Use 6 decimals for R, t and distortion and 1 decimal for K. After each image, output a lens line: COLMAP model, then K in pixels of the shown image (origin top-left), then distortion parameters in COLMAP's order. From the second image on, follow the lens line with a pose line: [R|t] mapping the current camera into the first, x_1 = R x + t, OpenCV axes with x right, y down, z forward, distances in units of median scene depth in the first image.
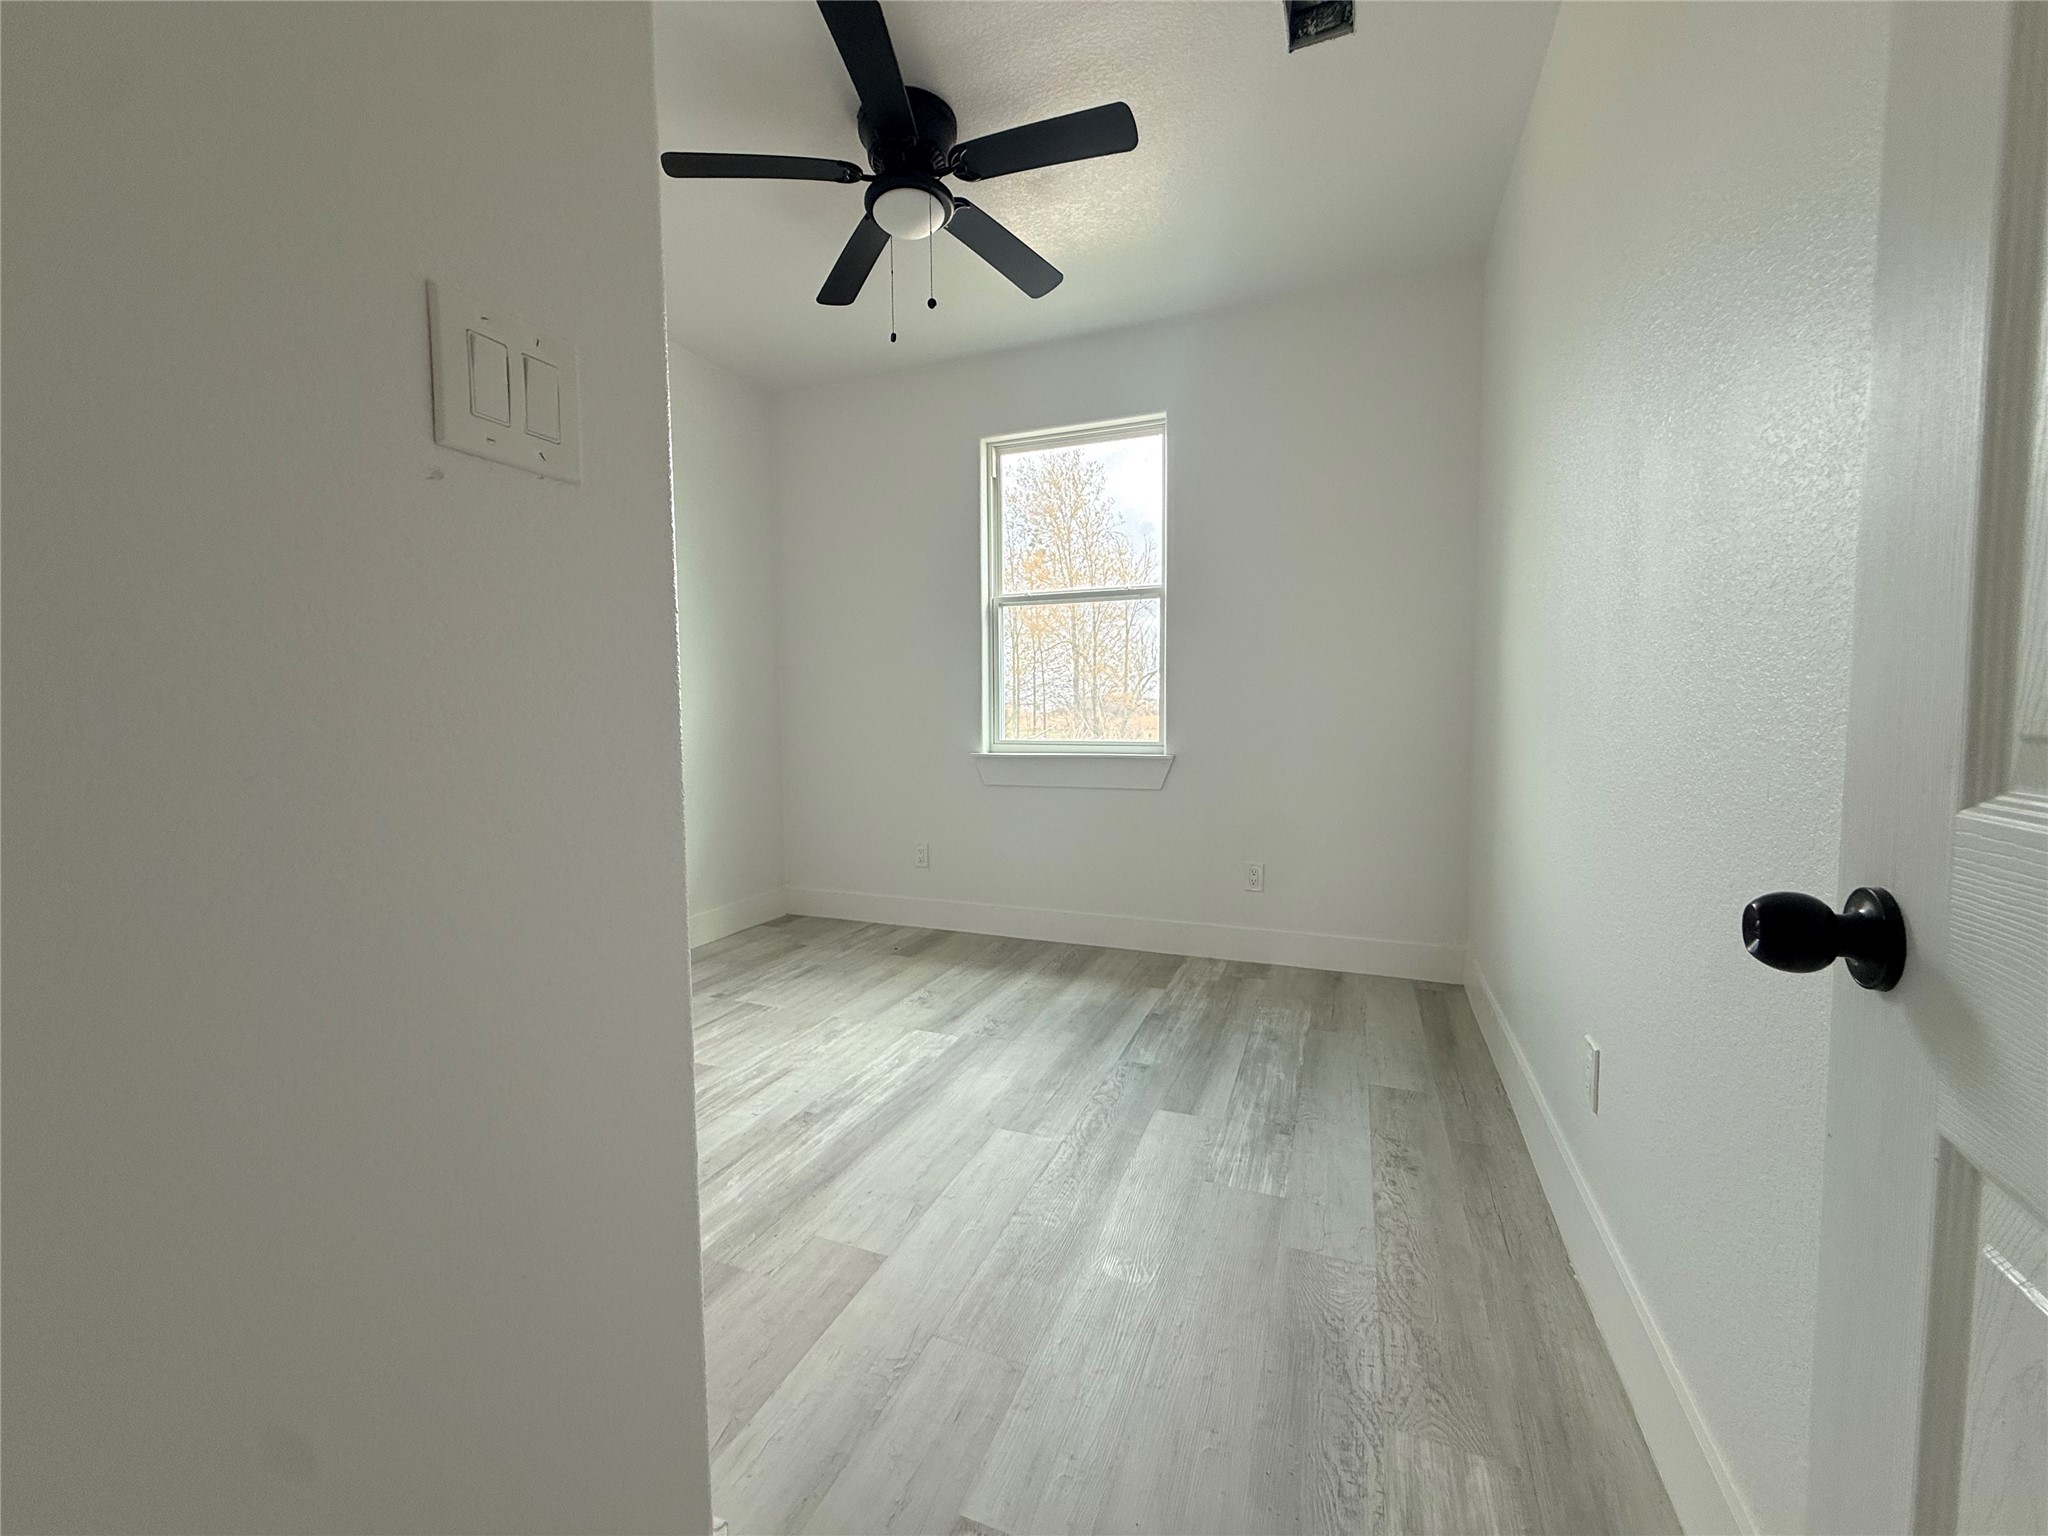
lens RADIAL K [[826.9, 0, 1018.7], [0, 826.9, 759.3], [0, 0, 1]] dist [0.000571, 0.000290]
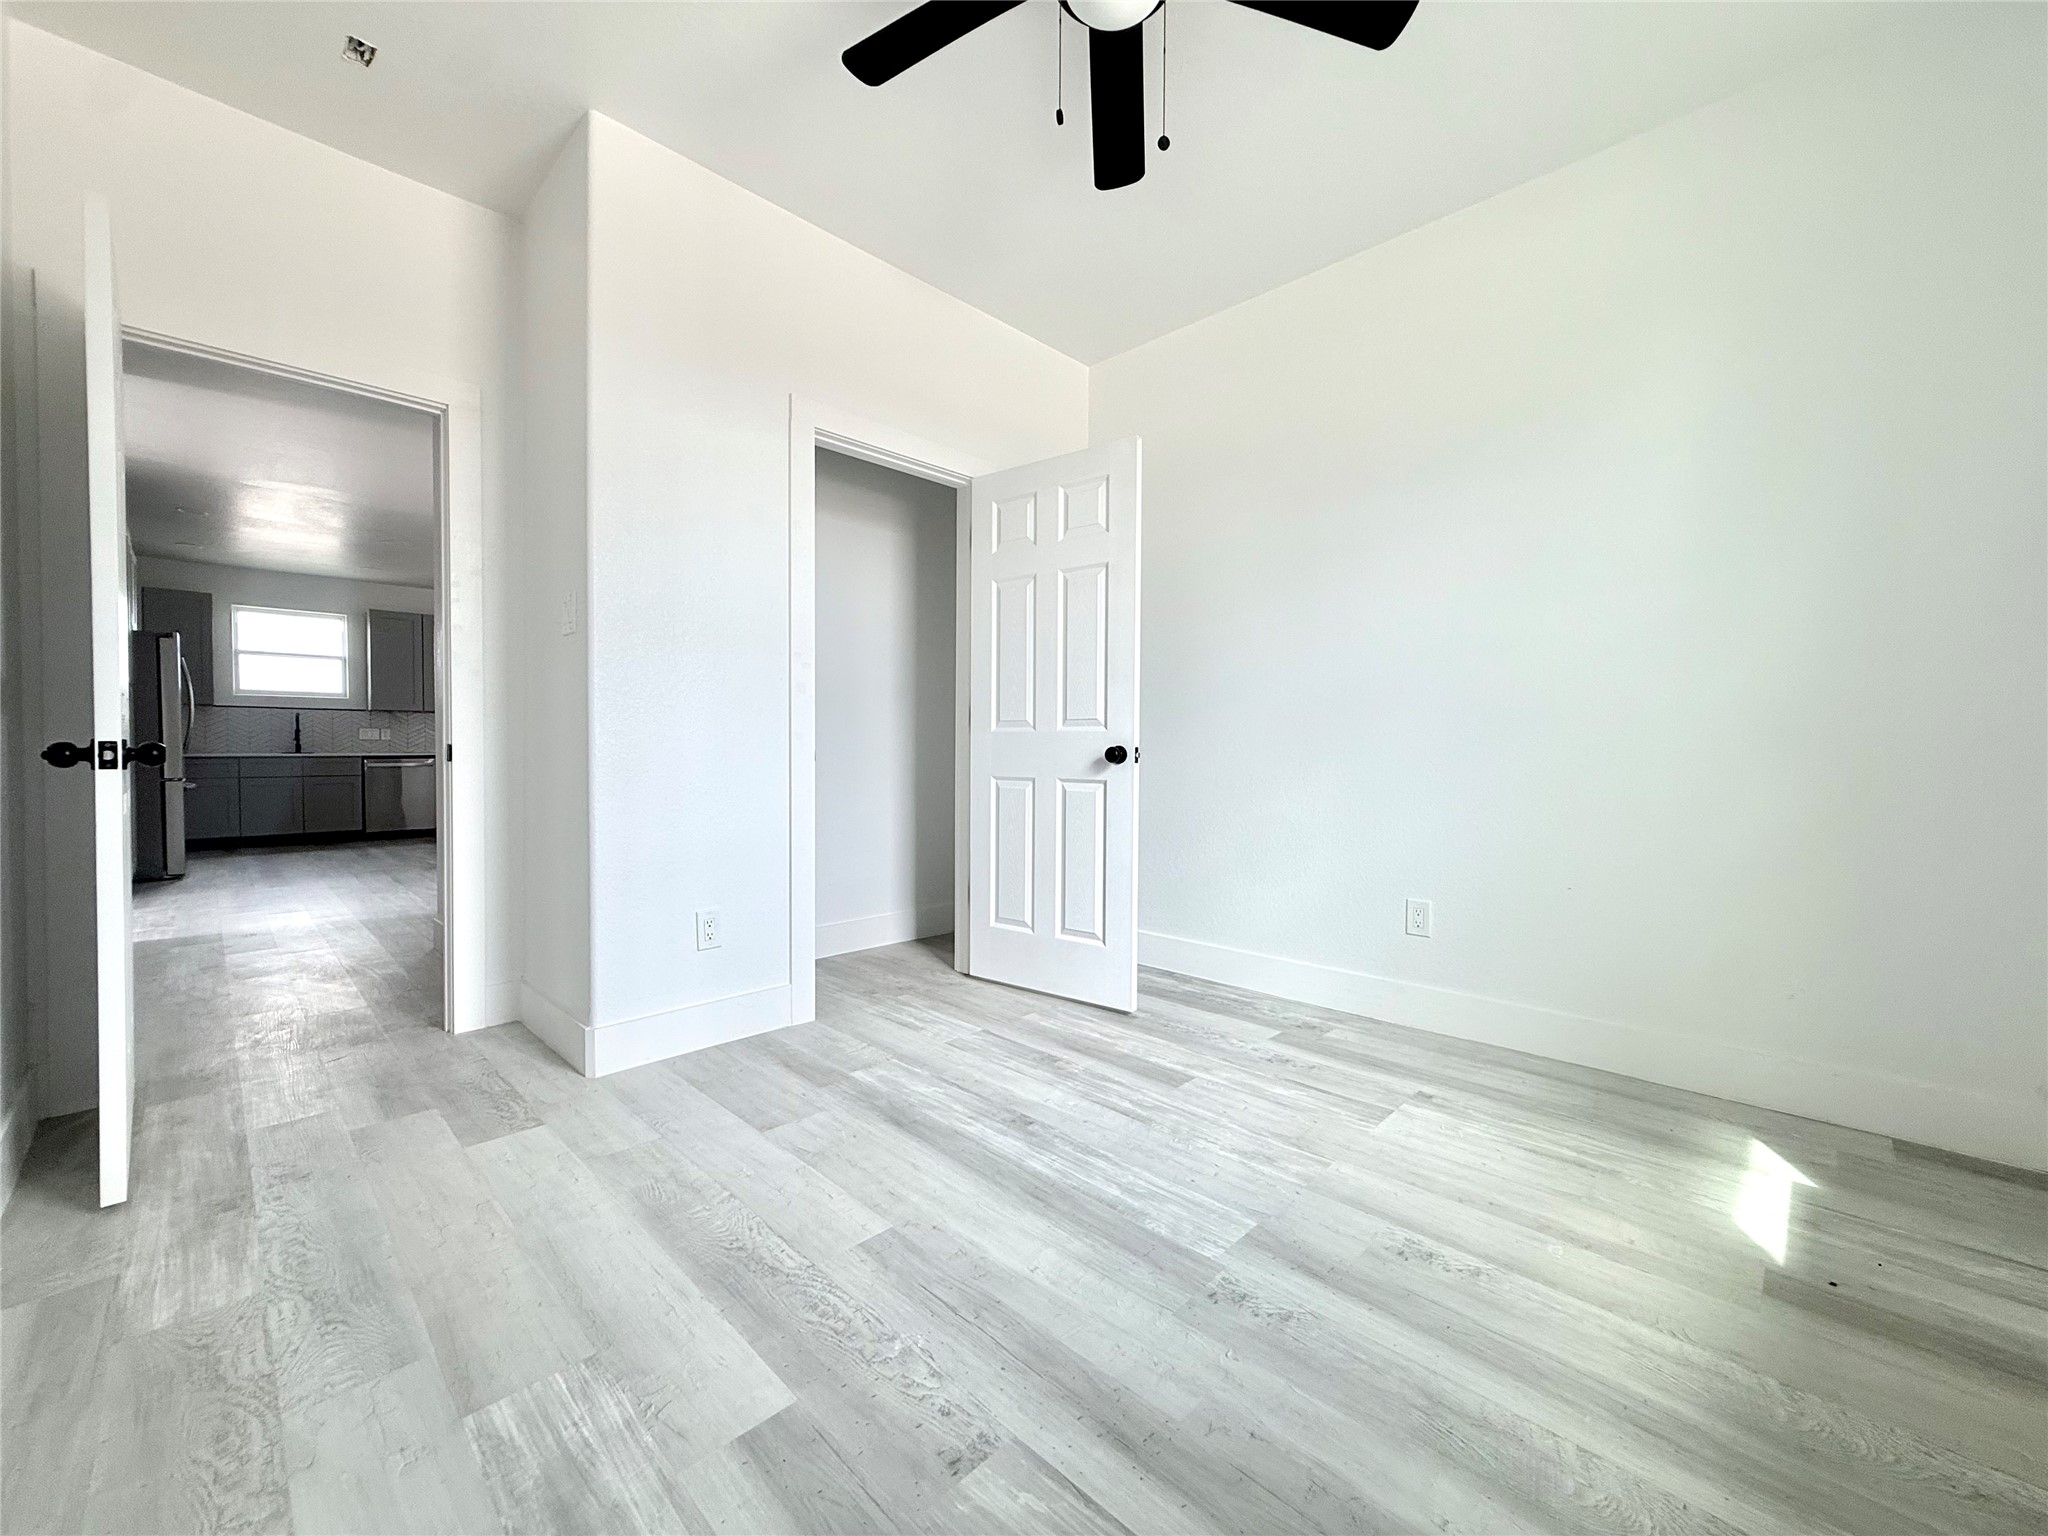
lens RADIAL K [[826.9, 0, 1018.7], [0, 826.9, 759.3], [0, 0, 1]] dist [0.000571, 0.000290]
pose [[-0.396629, 0.016689, -0.917827, 0.574349], [-0.053605, 0.997708, 0.041306, -0.019606], [0.916413, 0.065583, -0.394825, 1.270559]]
